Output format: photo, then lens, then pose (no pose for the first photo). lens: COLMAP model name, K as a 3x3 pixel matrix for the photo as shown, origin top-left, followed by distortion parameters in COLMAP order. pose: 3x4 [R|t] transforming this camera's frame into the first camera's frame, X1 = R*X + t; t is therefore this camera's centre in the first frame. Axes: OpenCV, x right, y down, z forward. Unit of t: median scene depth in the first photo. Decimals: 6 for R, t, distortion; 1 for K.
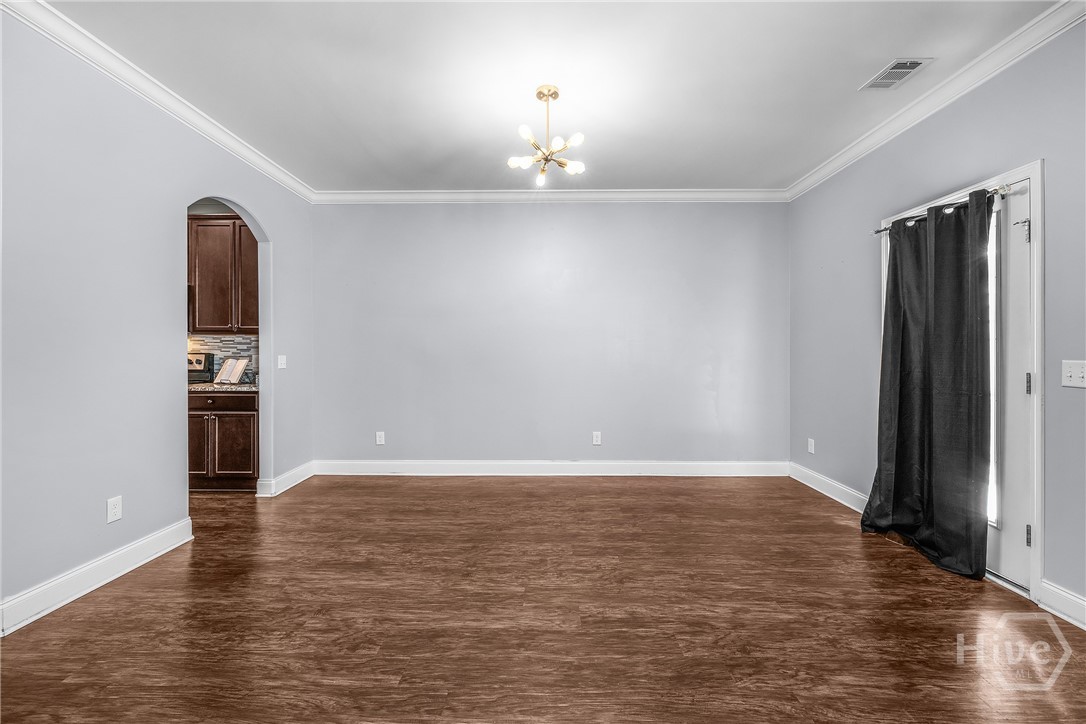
lens RADIAL K [[464.1, 0, 543.3], [0, 464.1, 352.6], [0, 0, 1]] dist [0.000771, 0.000058]
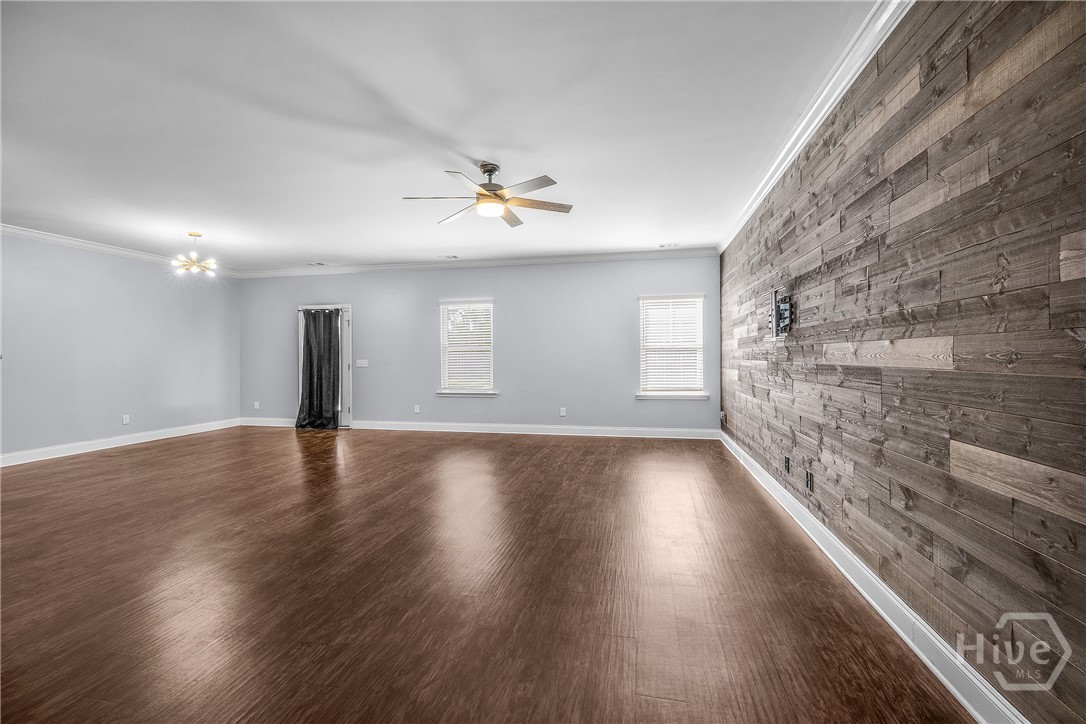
lens RADIAL K [[464.1, 0, 543.3], [0, 464.1, 352.6], [0, 0, 1]] dist [0.000771, 0.000058]
pose [[0.206308, 0.003063, 0.978482, -1.753246], [0.010040, 0.999936, -0.005247, -0.005644], [-0.978435, 0.010906, 0.206264, -0.976327]]
